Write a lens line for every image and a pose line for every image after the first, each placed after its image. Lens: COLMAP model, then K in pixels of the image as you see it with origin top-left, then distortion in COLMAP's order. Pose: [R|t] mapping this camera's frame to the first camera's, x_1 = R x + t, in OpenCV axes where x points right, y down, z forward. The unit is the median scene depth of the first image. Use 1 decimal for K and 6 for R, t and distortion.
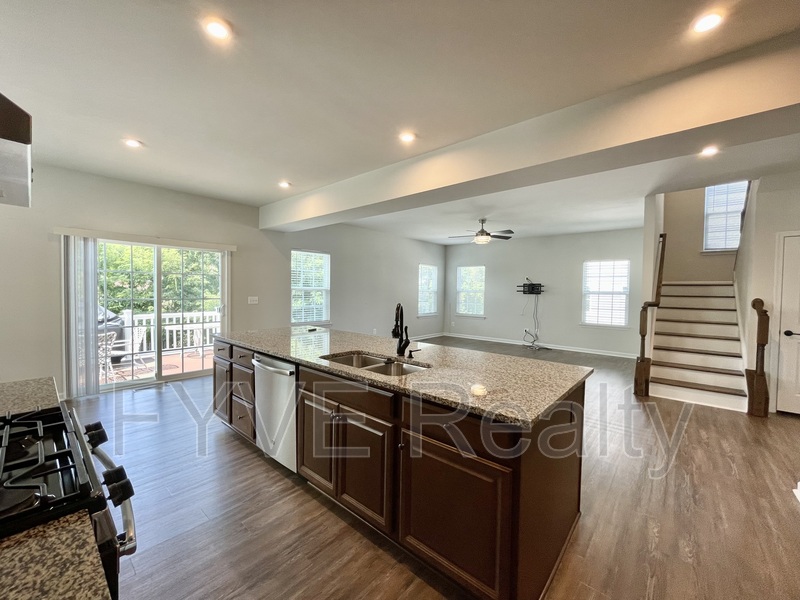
lens RADIAL K [[325.0, 0, 398.8], [0, 325.0, 302.2], [0, 0, 1]] dist [-0.003748, -0.000146]
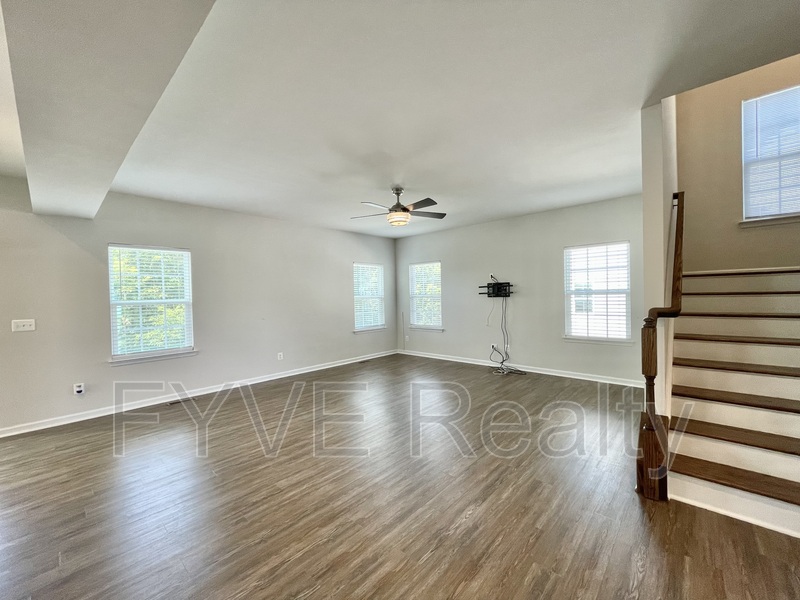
lens RADIAL K [[325.0, 0, 400.6], [0, 325.0, 300.8], [0, 0, 1]] dist [-0.003748, -0.000146]
pose [[0.999054, -0.035505, -0.025090, 0.271831], [0.035013, 0.999191, -0.019800, -0.012365], [0.025773, 0.018903, 0.999489, 0.343499]]
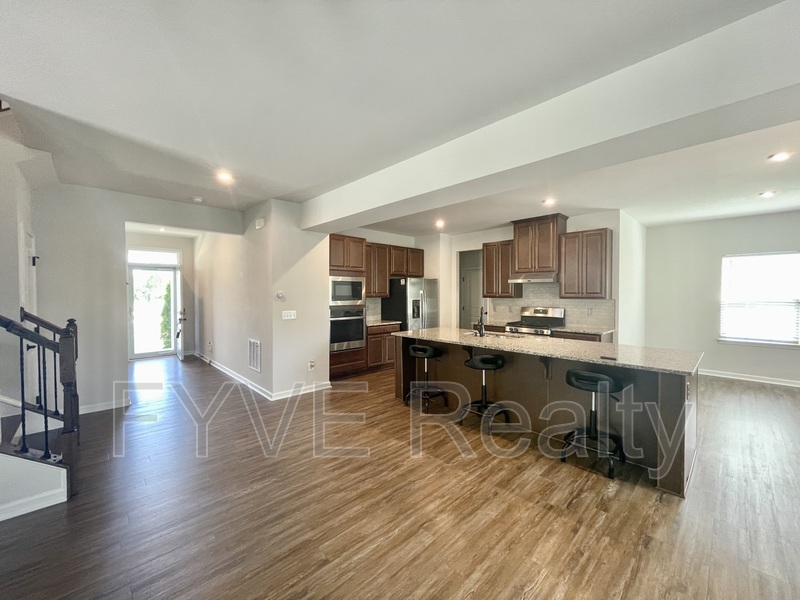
lens RADIAL K [[325.0, 0, 400.9], [0, 325.0, 299.7], [0, 0, 1]] dist [-0.003748, -0.000146]
pose [[-0.996417, -0.020681, 0.082003, 0.120307], [-0.015907, 0.998163, 0.058453, -0.049295], [-0.083061, 0.056939, -0.994916, 1.012462]]
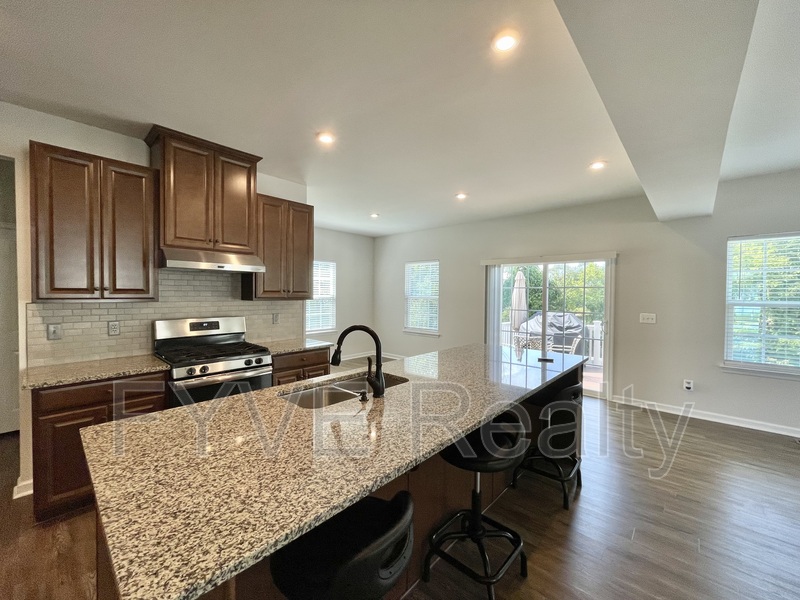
lens RADIAL K [[325.0, 0, 401.9], [0, 325.0, 300.5], [0, 0, 1]] dist [-0.003748, -0.000146]
pose [[-0.015275, 0.005449, -0.999868, 0.277521], [-0.043119, 0.999051, 0.006103, -0.023236], [0.998953, 0.043206, -0.015026, 0.390647]]
